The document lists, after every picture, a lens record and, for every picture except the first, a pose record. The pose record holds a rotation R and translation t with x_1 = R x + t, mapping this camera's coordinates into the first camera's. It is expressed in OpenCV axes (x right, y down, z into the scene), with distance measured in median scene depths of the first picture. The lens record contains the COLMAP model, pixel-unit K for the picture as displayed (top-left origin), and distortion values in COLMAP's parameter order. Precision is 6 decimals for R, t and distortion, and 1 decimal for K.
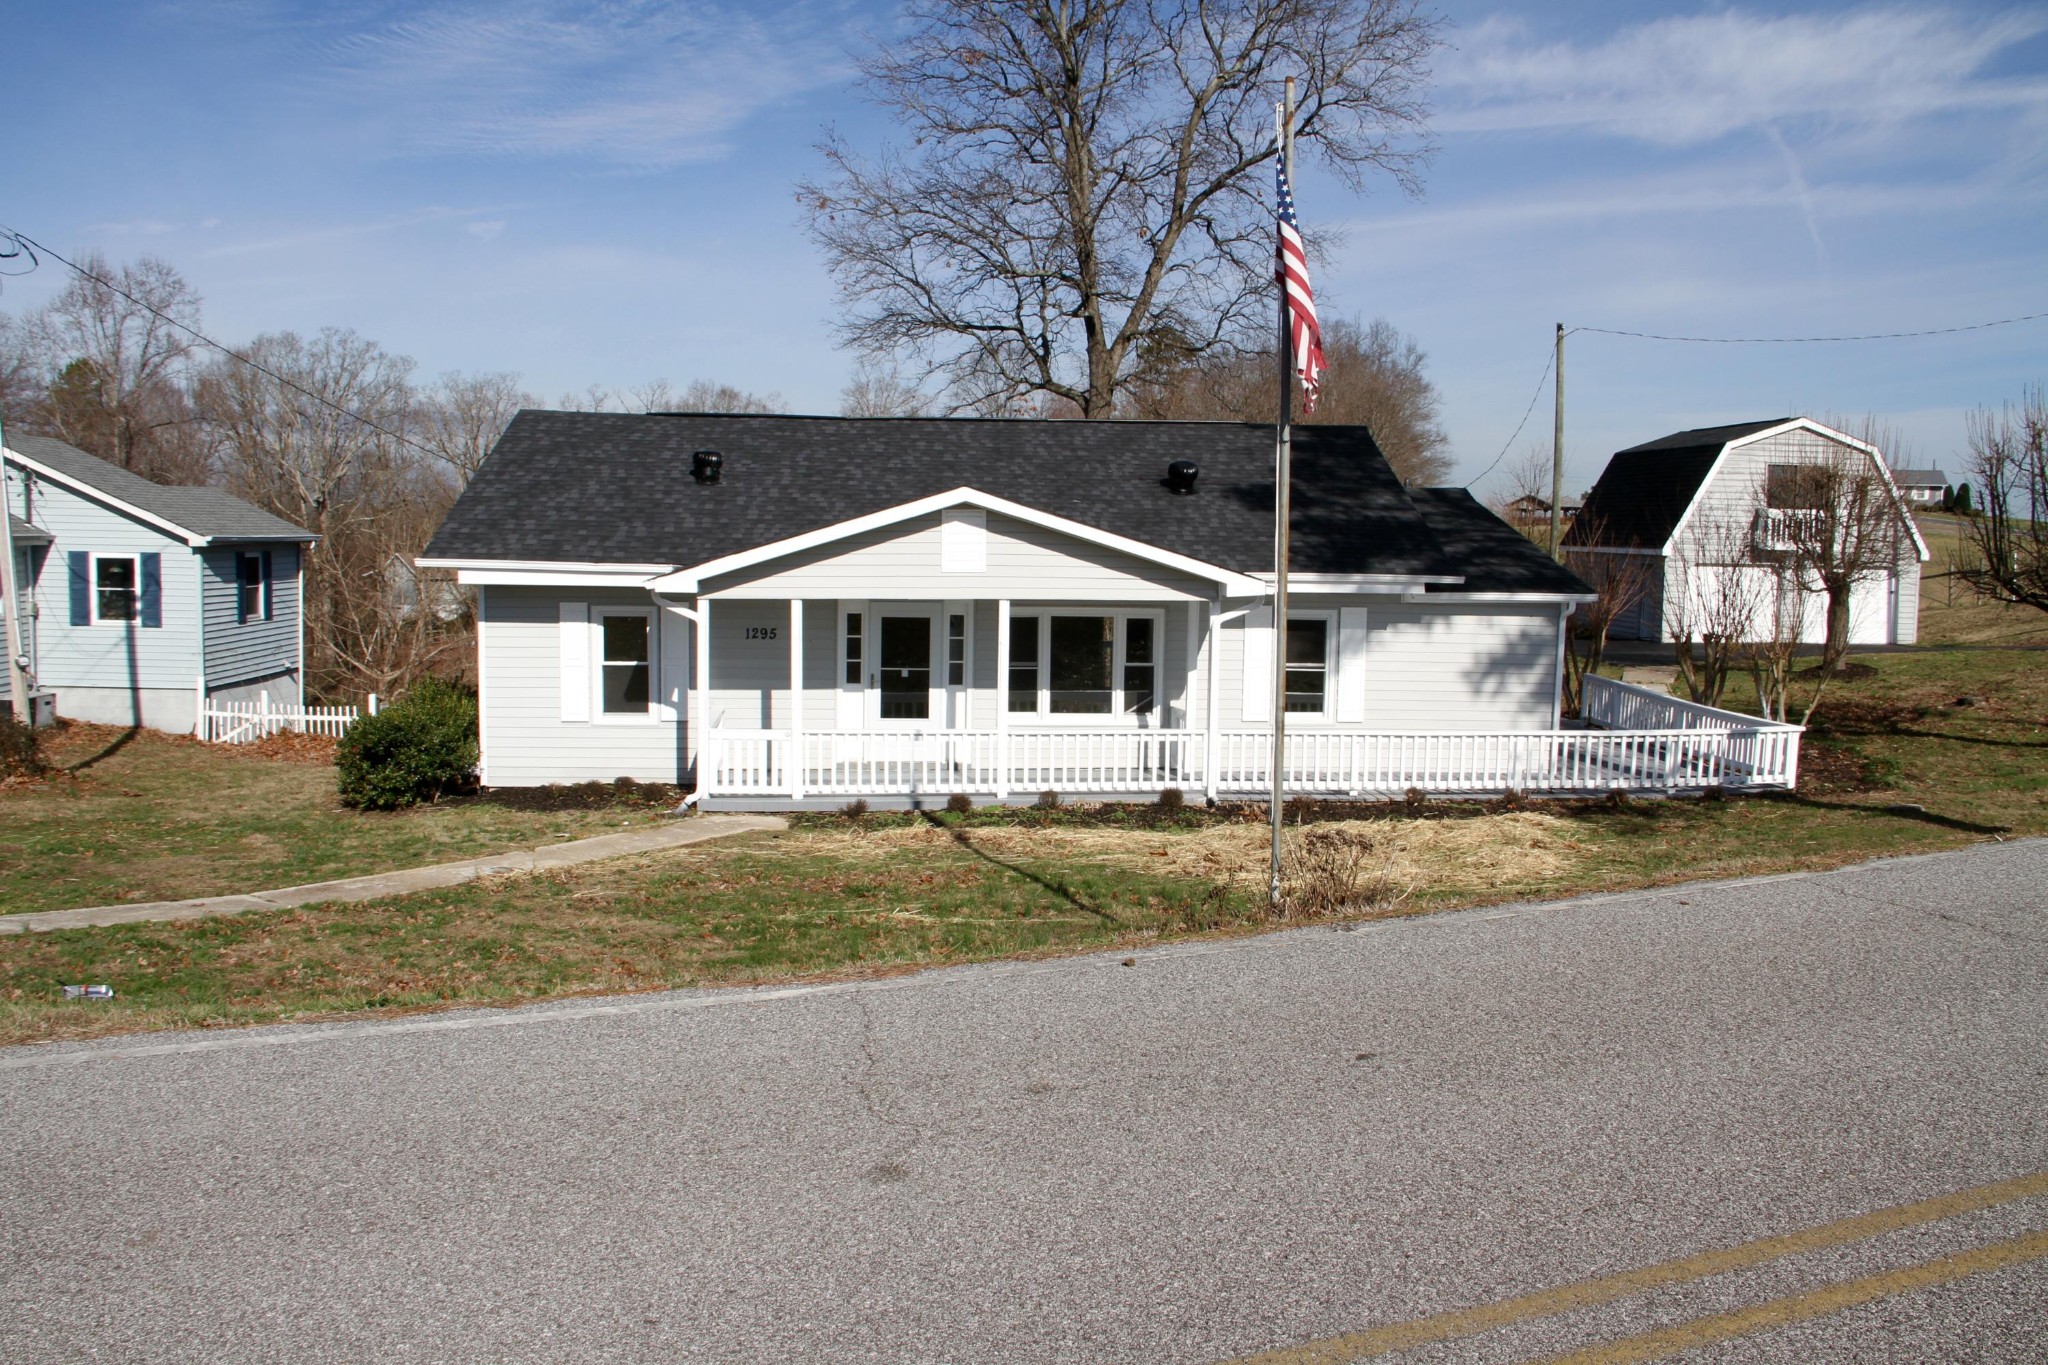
lens RADIAL K [[1653.1, 0, 1028.7], [0, 1653.1, 697.9], [0, 0, 1]] dist [-0.183266, 0.129916]
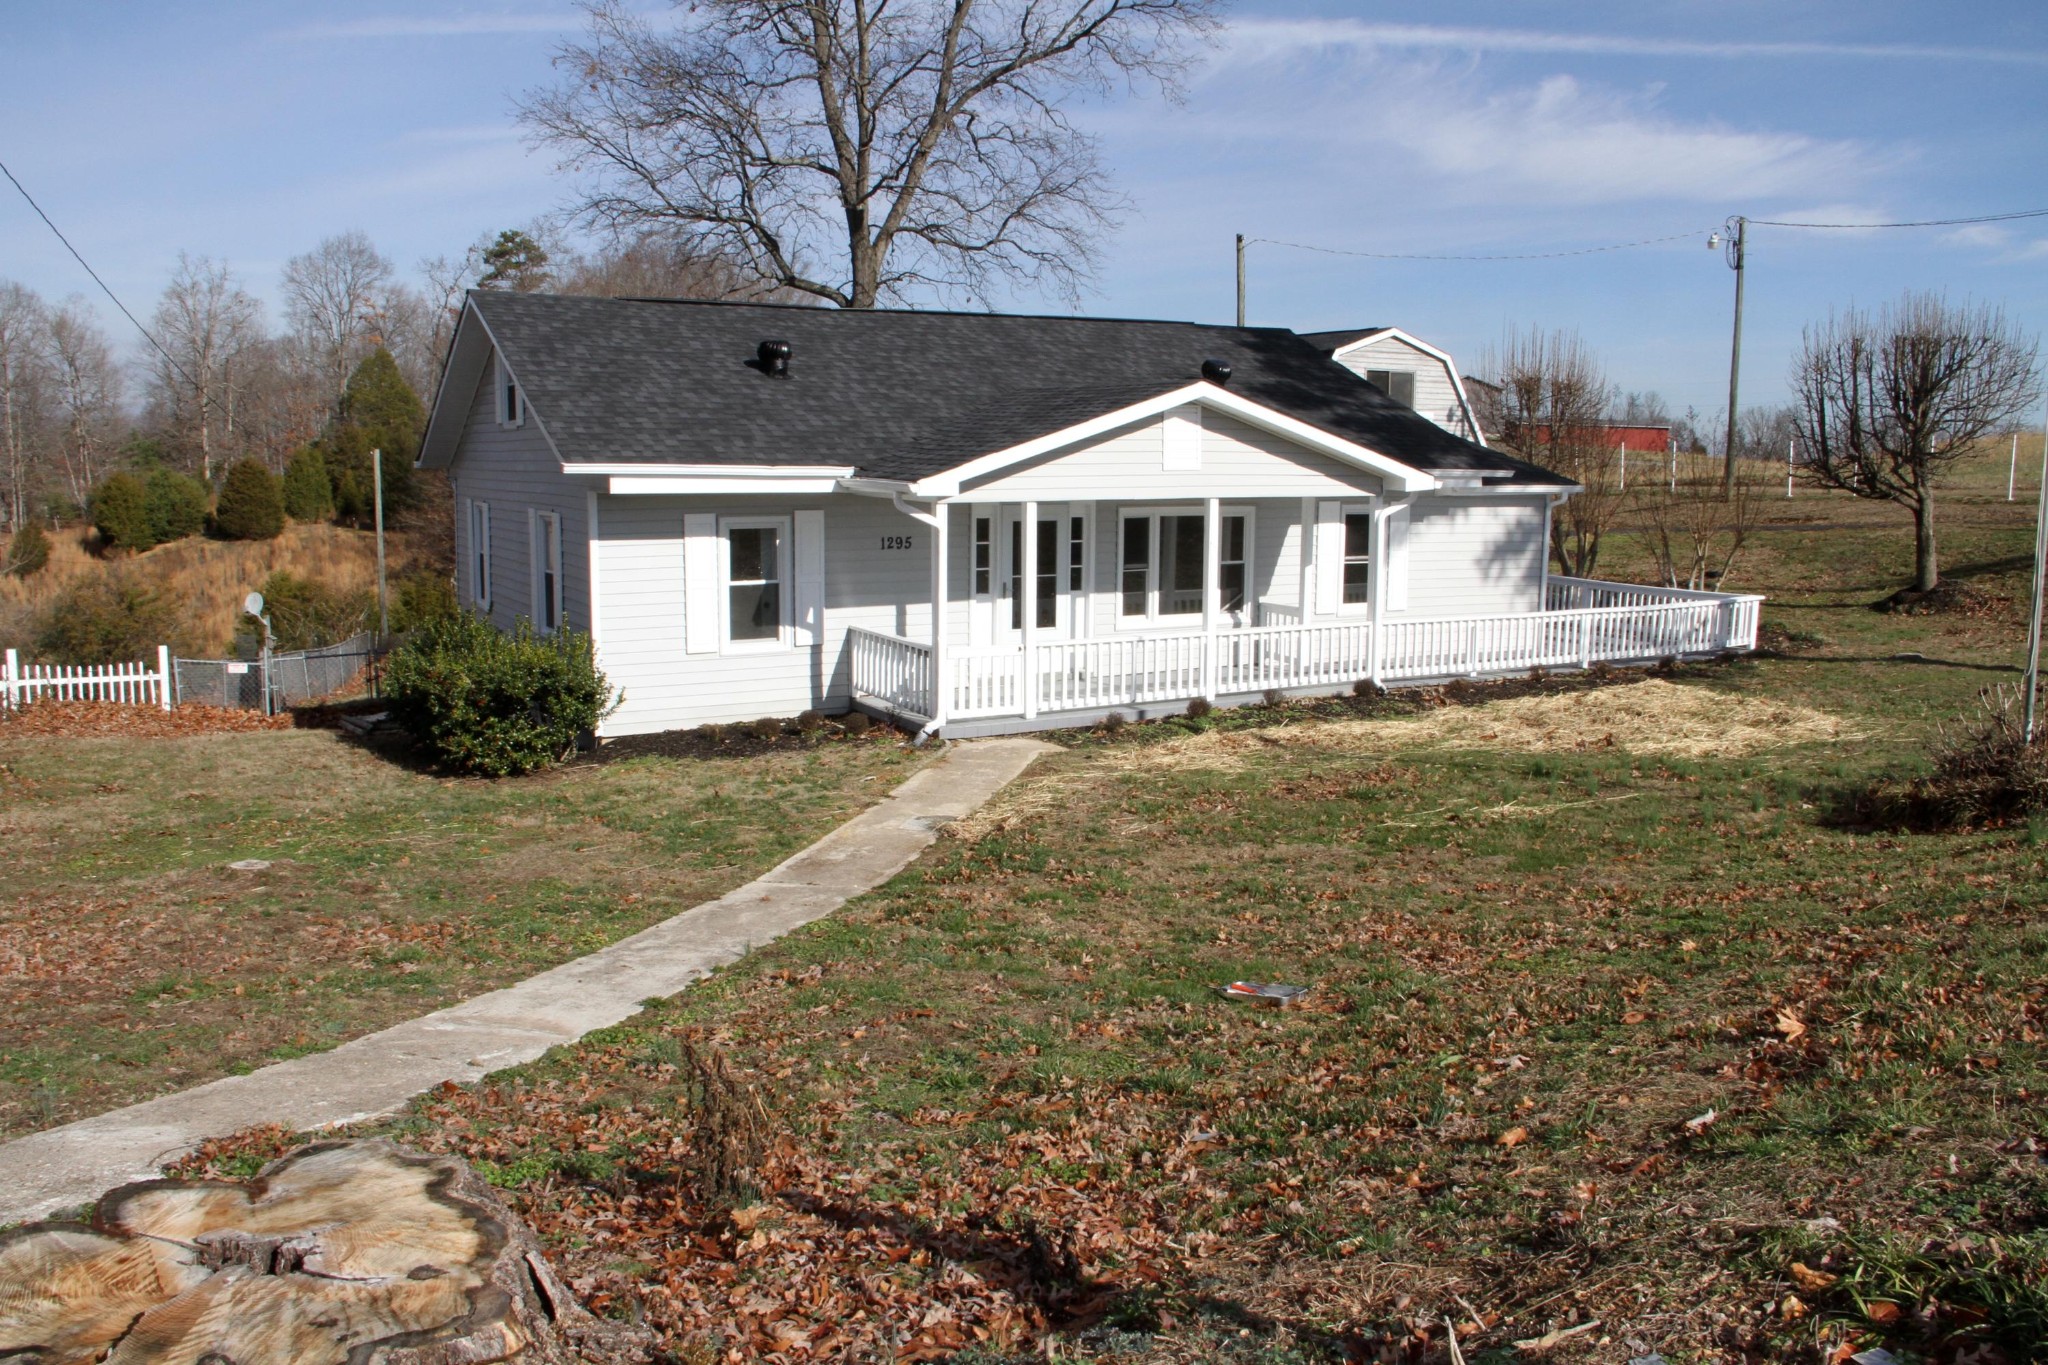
lens RADIAL K [[1653.1, 0, 1028.7], [0, 1653.1, 697.9], [0, 0, 1]] dist [-0.183266, 0.129916]
pose [[0.909010, -0.071763, 0.410550, -0.470612], [0.049532, 0.996685, 0.064546, -0.008937], [-0.413821, -0.038338, 0.909551, 0.140948]]
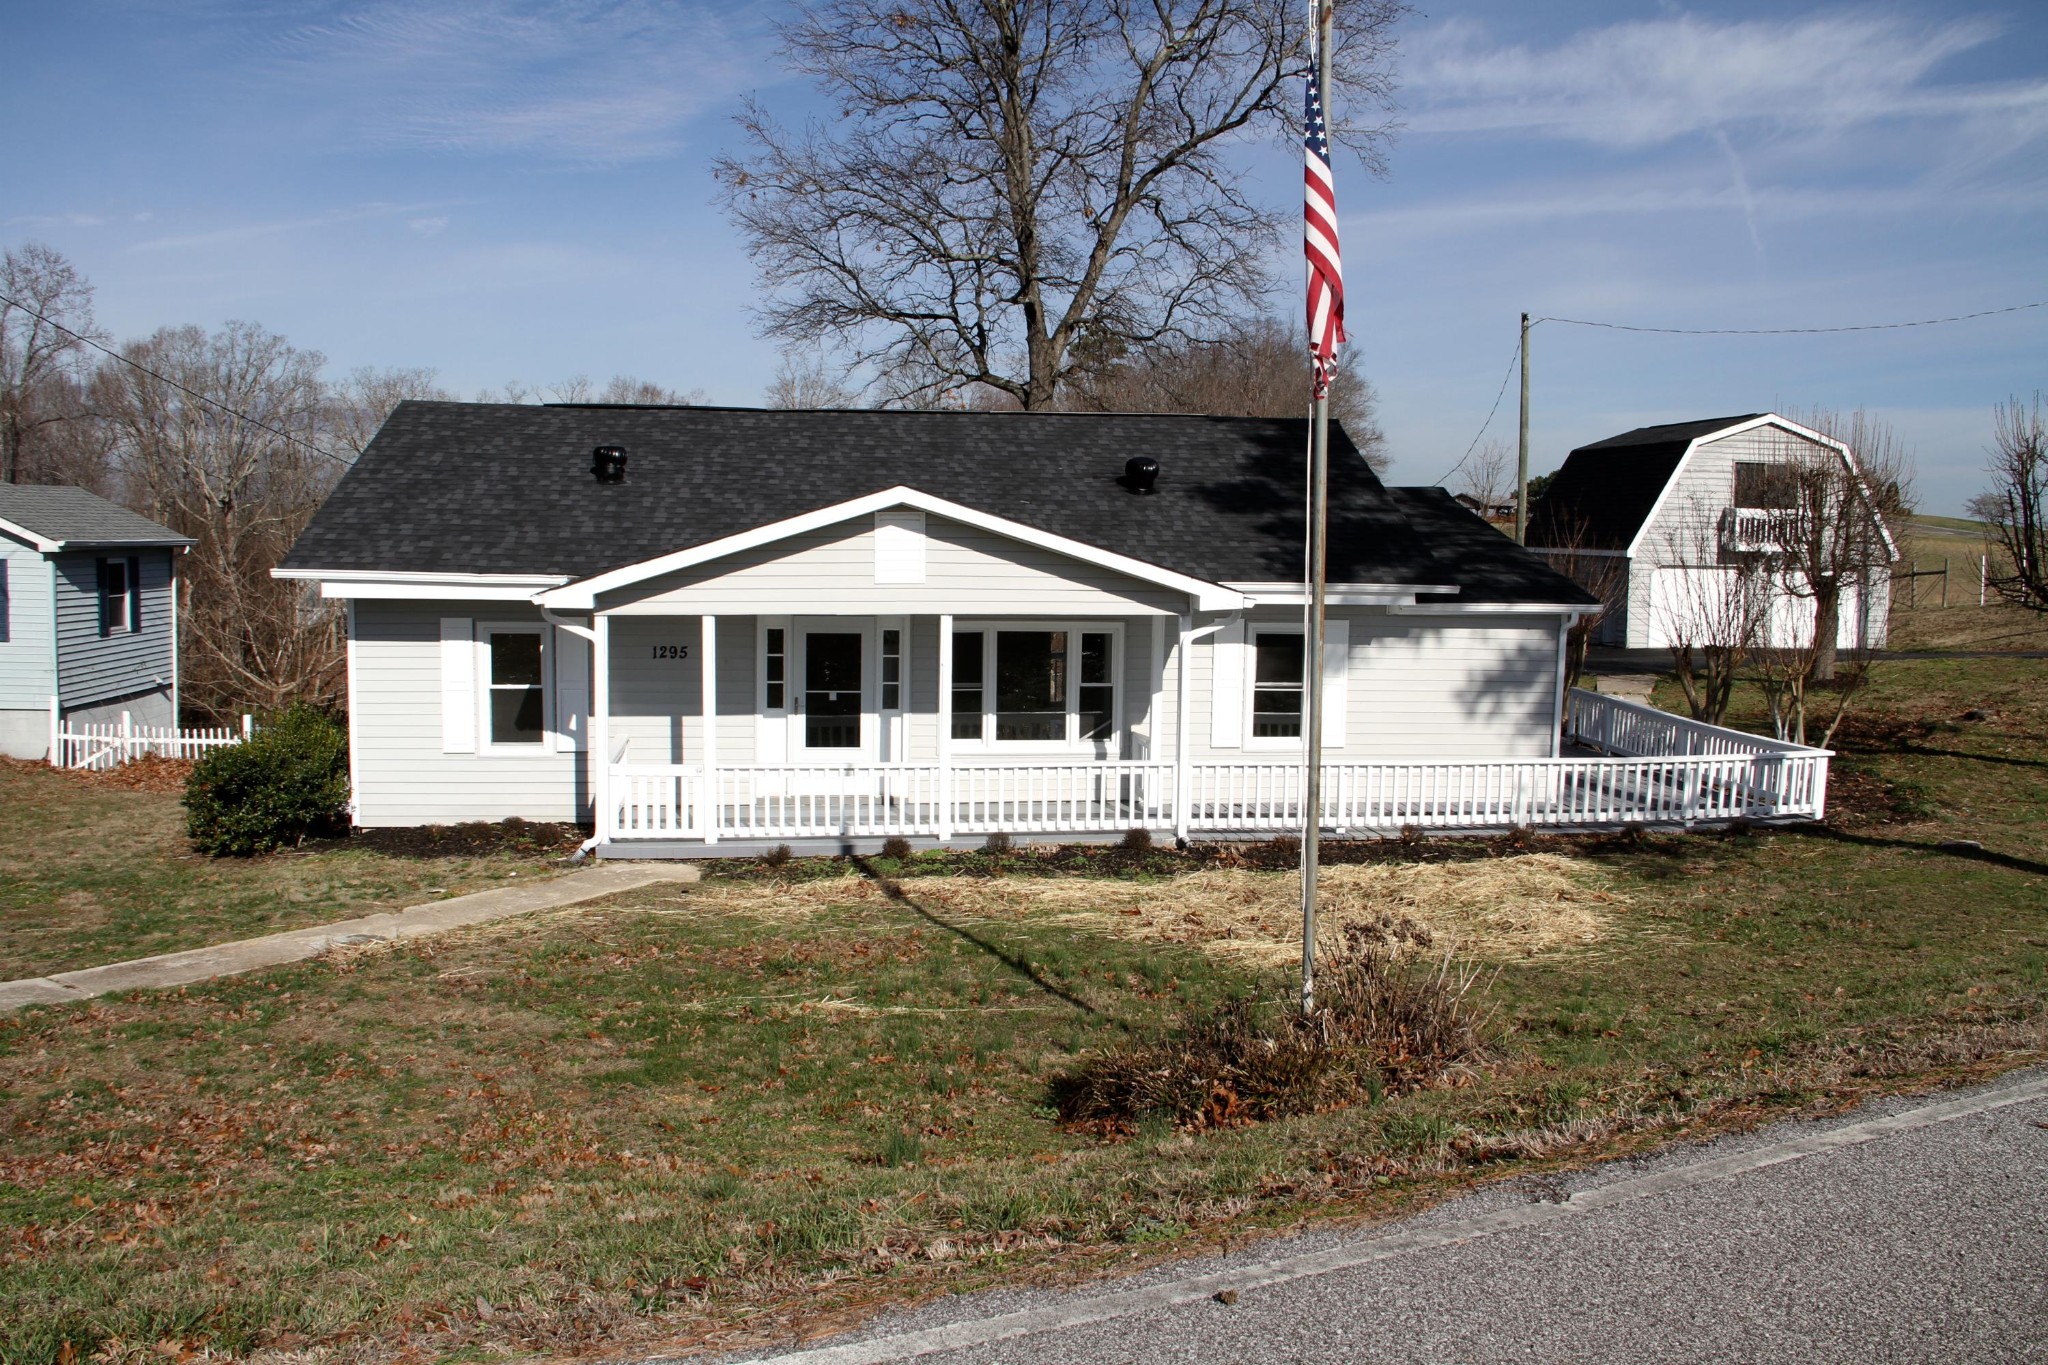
lens RADIAL K [[1684.8, 0, 1028.5], [0, 1684.8, 696.4], [0, 0, 1]] dist [-0.181852, 0.132110]
pose [[0.999124, -0.004512, 0.041607, -0.007741], [0.004628, 0.999986, -0.002695, -0.012097], [-0.041594, 0.002886, 0.999130, 0.094732]]
